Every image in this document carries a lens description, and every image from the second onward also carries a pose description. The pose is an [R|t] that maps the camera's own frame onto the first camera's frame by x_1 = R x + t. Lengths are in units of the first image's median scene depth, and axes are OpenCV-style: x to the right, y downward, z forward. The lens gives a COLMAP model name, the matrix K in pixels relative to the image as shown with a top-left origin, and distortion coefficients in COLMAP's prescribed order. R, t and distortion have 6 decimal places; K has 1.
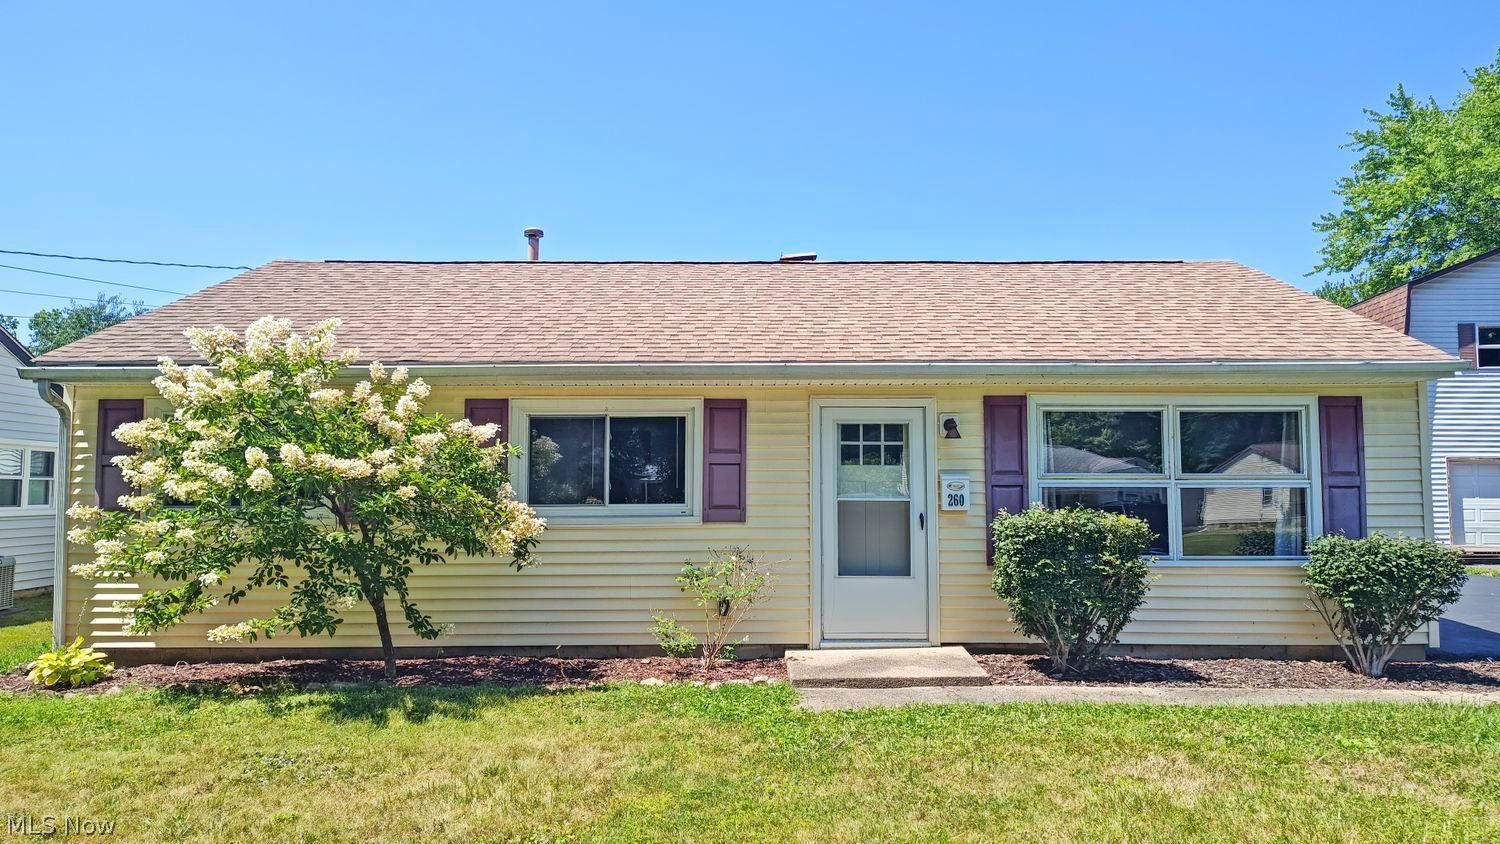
lens RADIAL K [[1029.2, 0, 750.5], [0, 1029.2, 432.4], [0, 0, 1]] dist [0.033398, -0.001008]
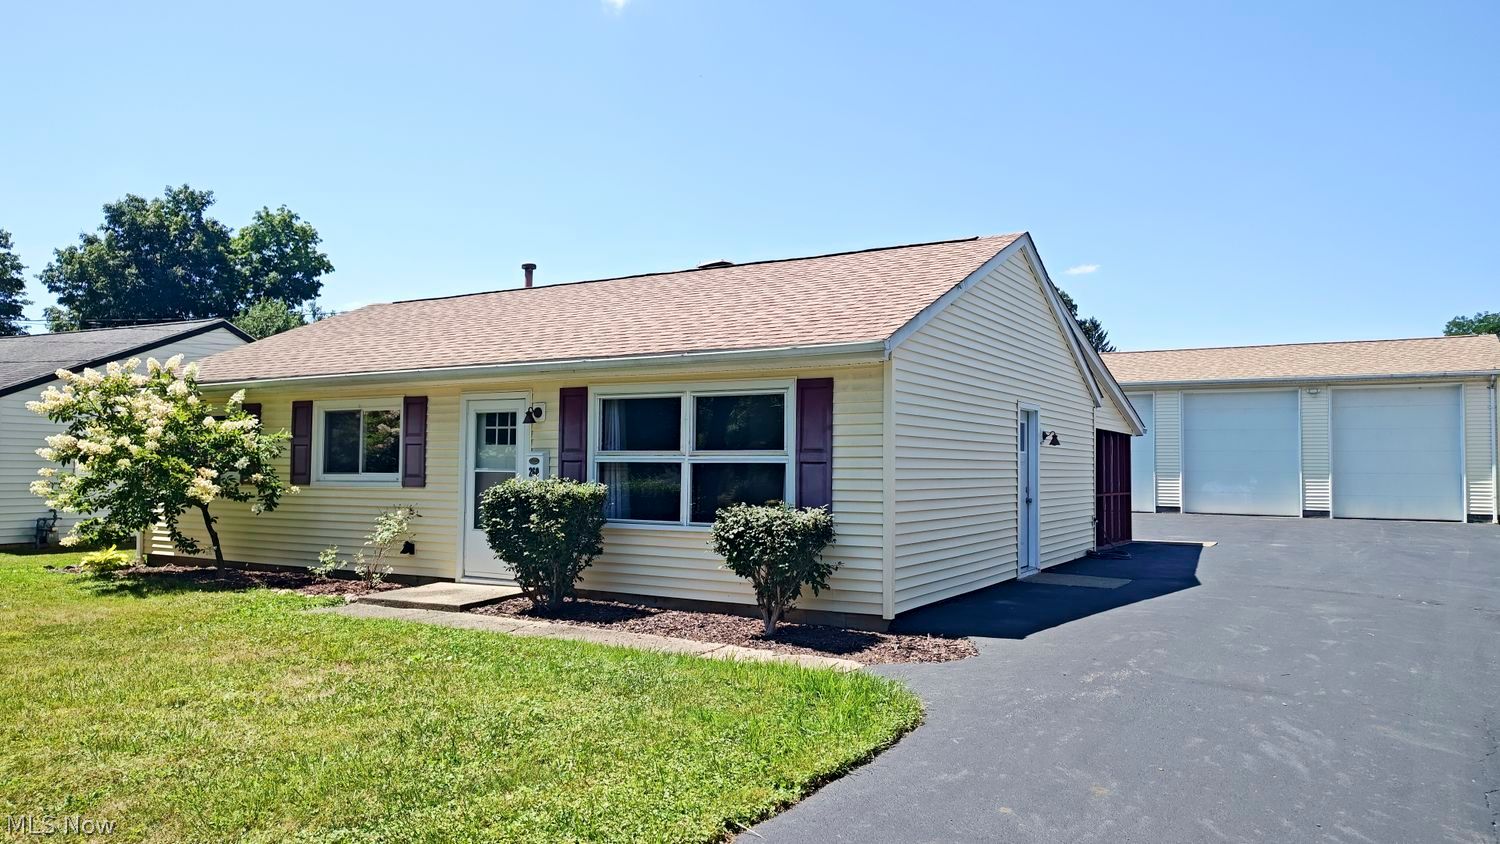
lens RADIAL K [[1029.2, 0, 753.0], [0, 1029.2, 414.1], [0, 0, 1]] dist [0.033398, -0.001008]
pose [[0.849536, -0.018673, -0.527201, 1.076598], [0.020035, 0.999794, -0.003126, 0.004018], [0.527151, -0.007907, 0.849735, 0.069078]]
